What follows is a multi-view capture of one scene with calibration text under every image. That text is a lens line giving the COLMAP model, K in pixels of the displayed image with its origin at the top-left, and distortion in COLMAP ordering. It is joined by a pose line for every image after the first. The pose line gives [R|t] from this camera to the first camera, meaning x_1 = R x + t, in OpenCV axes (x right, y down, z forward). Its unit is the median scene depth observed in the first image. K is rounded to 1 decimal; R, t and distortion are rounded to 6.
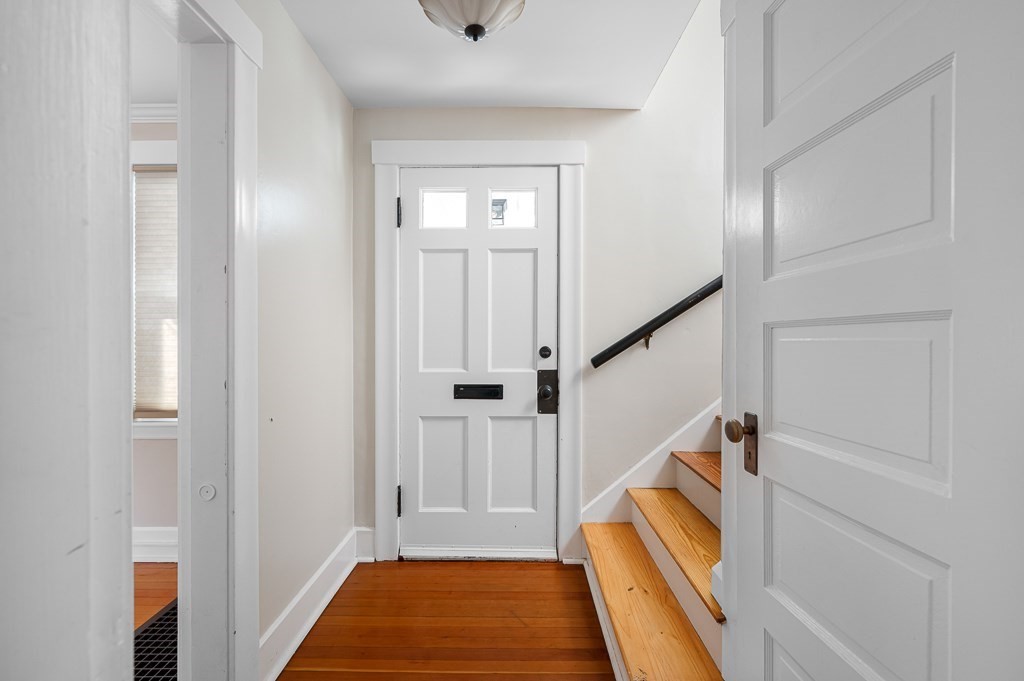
lens RADIAL K [[446.0, 0, 512.7], [0, 446.0, 344.4], [0, 0, 1]] dist [0.002560, 0.000300]
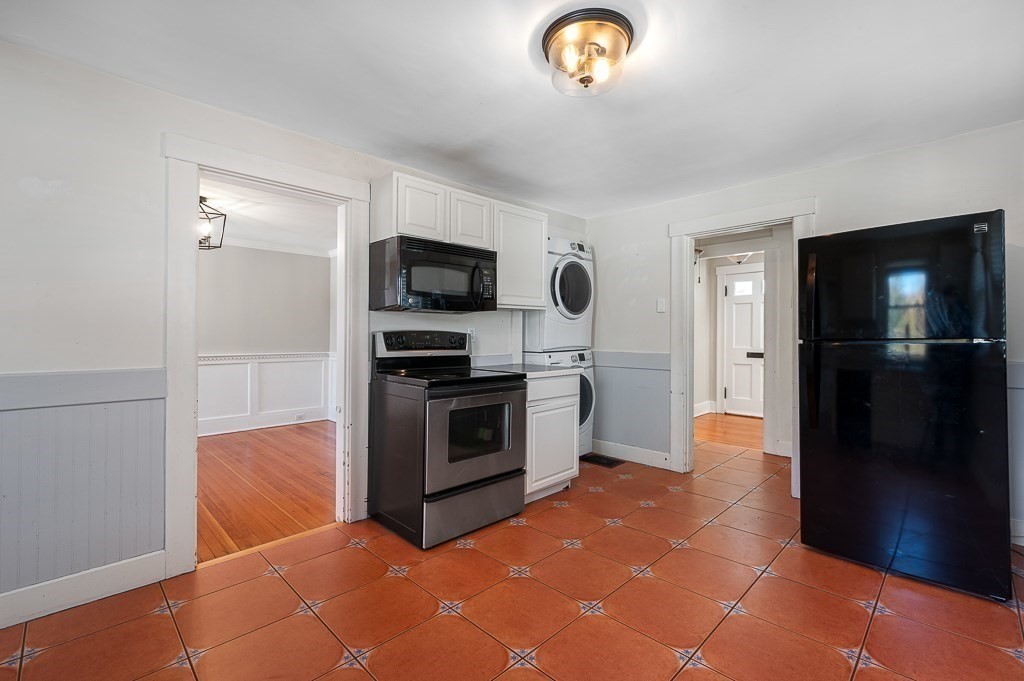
lens RADIAL K [[446.0, 0, 510.1], [0, 446.0, 338.2], [0, 0, 1]] dist [0.002560, 0.000300]
pose [[0.712517, 0.005431, -0.701634, 0.755430], [-0.008696, 0.999962, -0.001091, 0.018767], [0.701601, 0.006878, 0.712537, -1.971248]]
